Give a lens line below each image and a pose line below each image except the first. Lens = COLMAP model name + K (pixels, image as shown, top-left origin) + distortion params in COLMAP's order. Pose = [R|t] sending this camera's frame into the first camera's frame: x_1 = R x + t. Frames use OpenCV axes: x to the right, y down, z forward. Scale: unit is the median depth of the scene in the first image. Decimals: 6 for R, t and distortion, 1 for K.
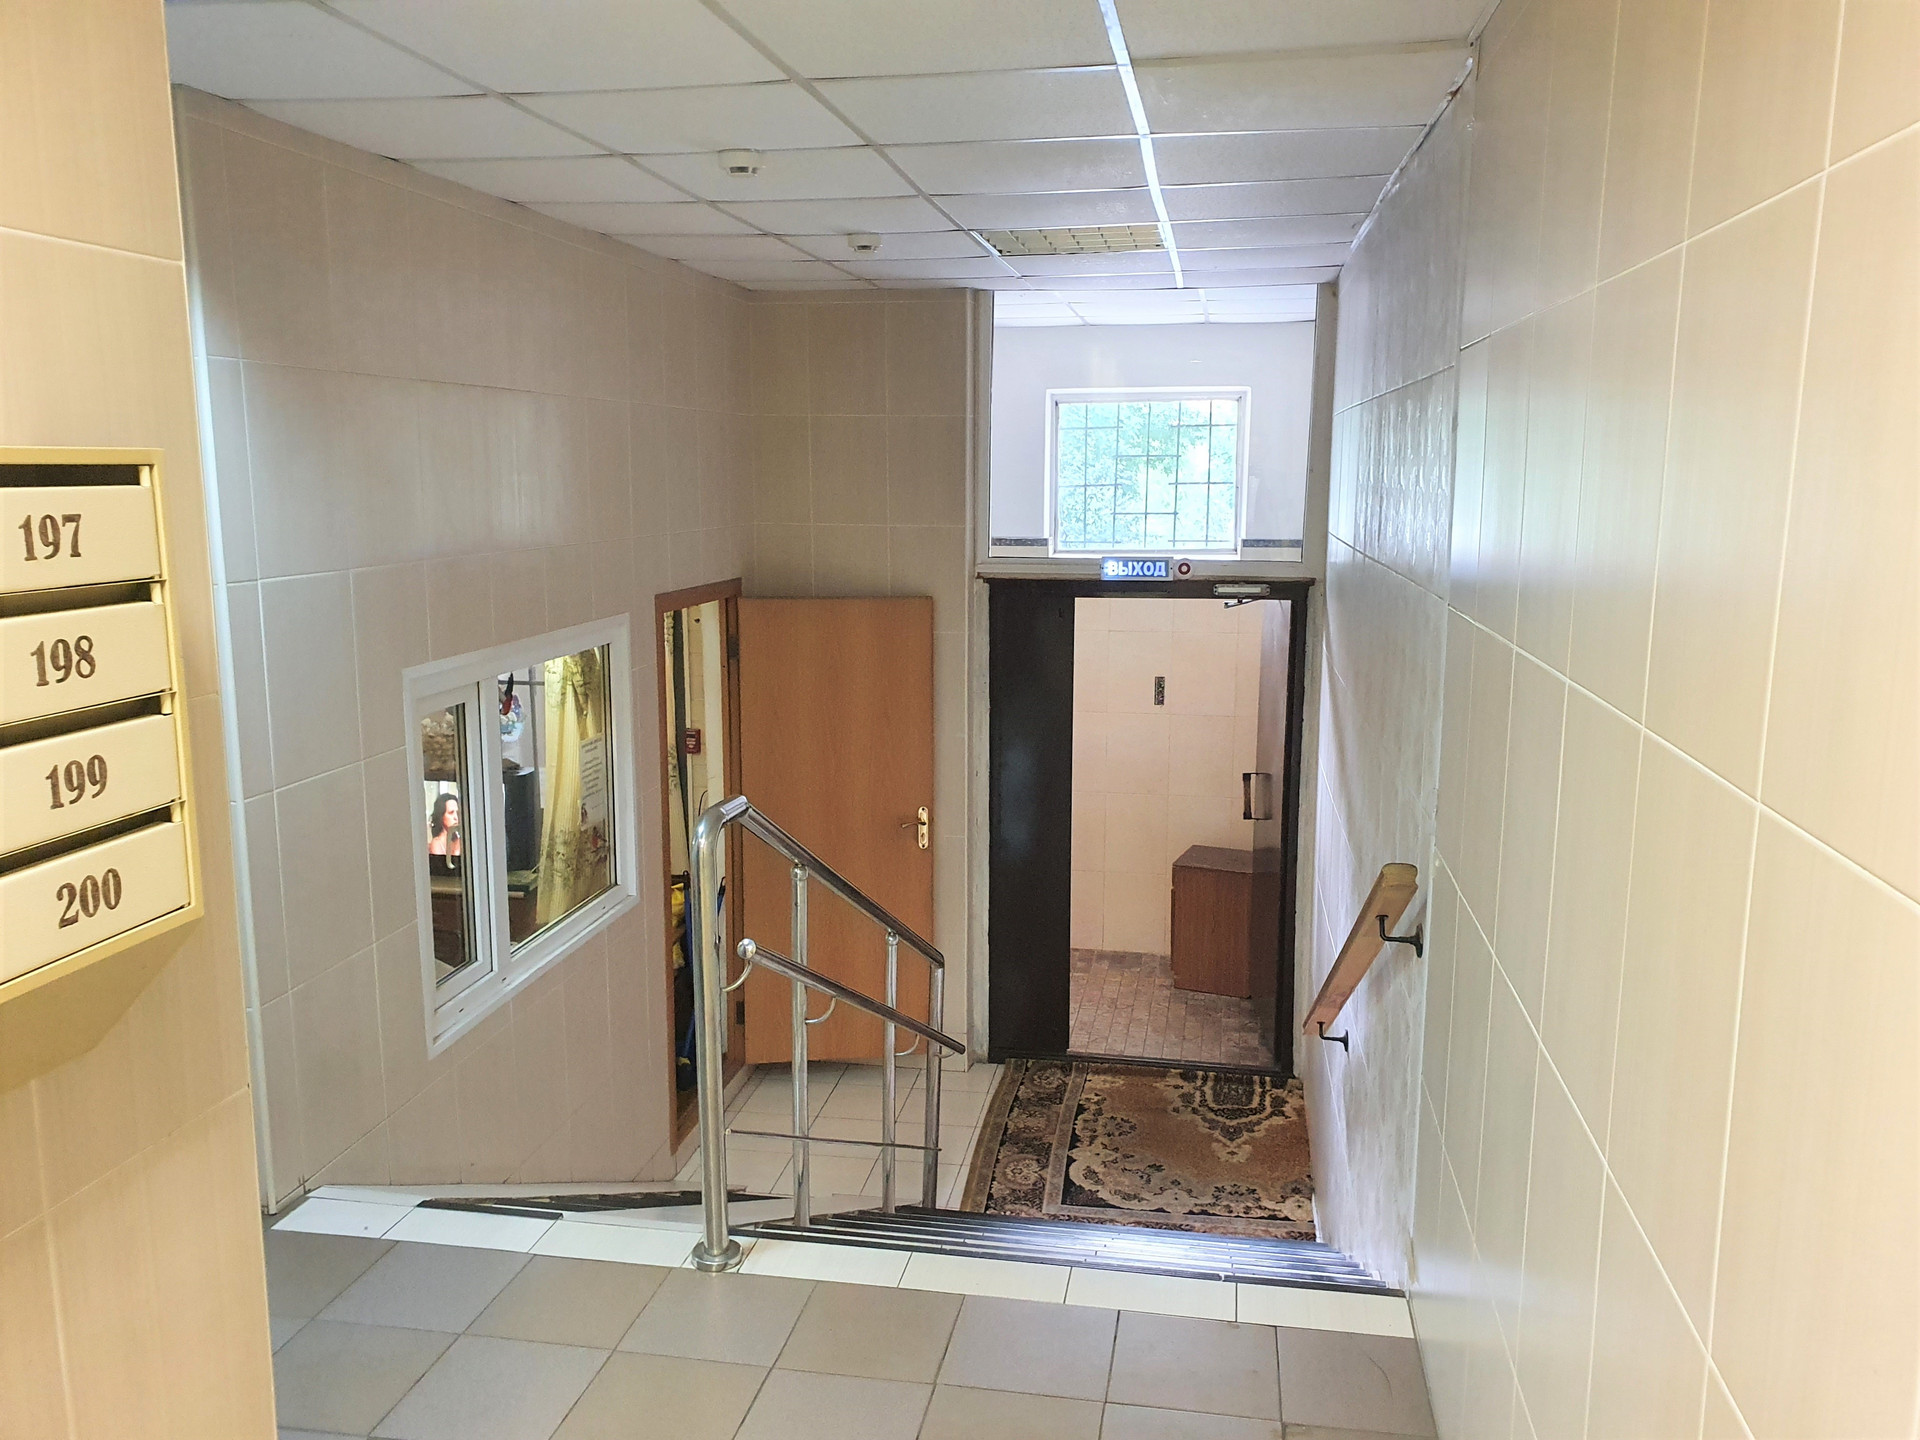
lens RADIAL K [[1483.6, 0, 966.2], [0, 1483.6, 735.9], [0, 0, 1]] dist [0.033286, -0.025775]
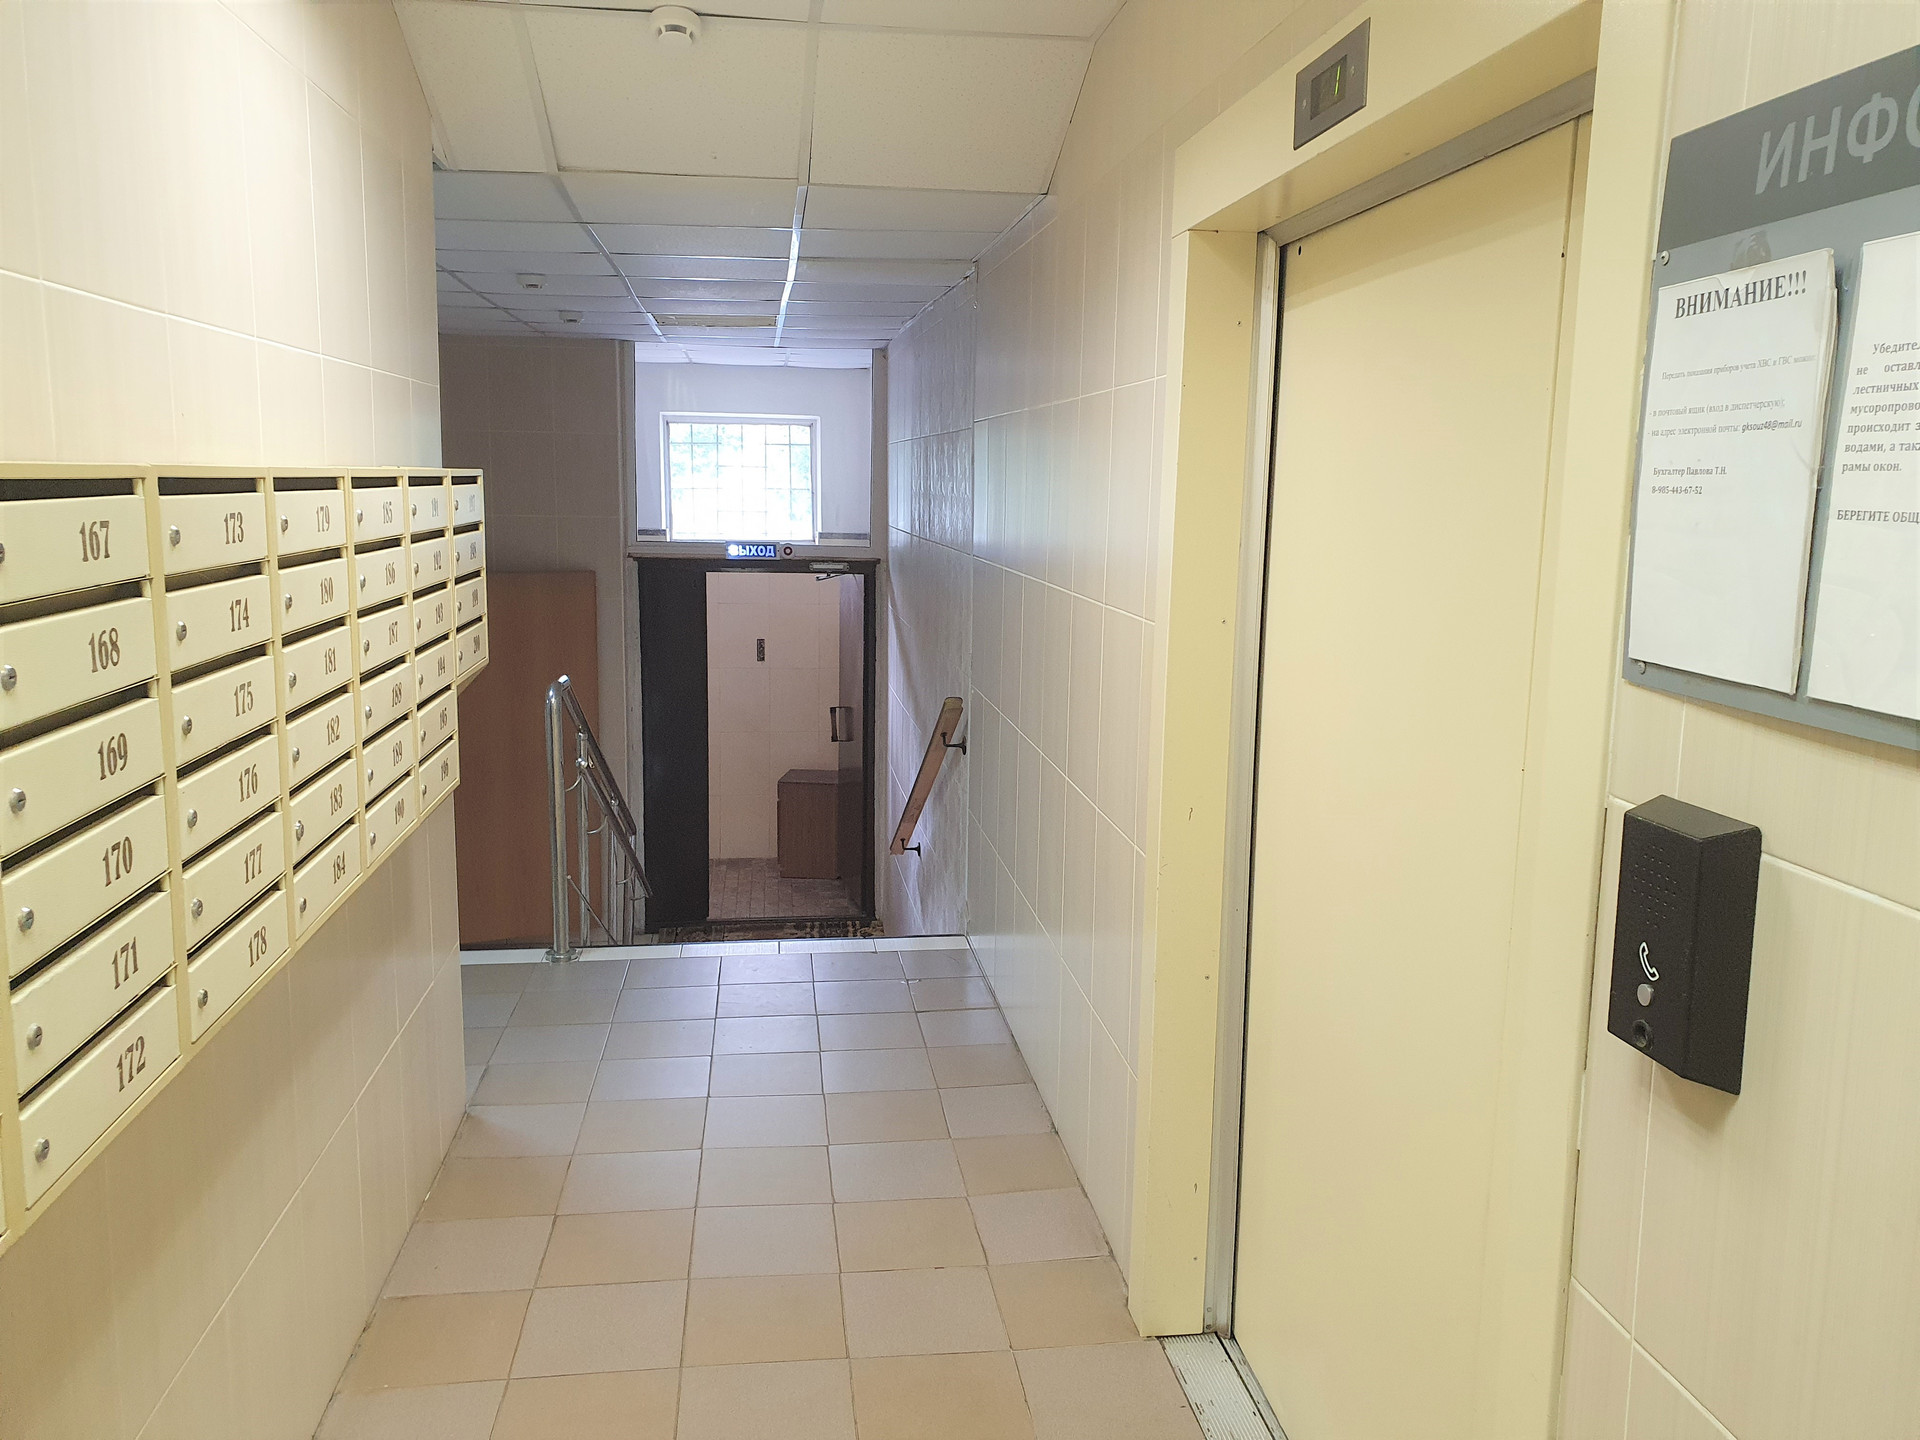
lens RADIAL K [[1483.6, 0, 969.6], [0, 1483.6, 711.5], [0, 0, 1]] dist [0.033286, -0.025775]
pose [[0.951349, -0.028902, 0.306756, -0.115034], [0.034826, 0.999297, -0.013854, 0.058473], [-0.306140, 0.023863, 0.951687, -0.342679]]
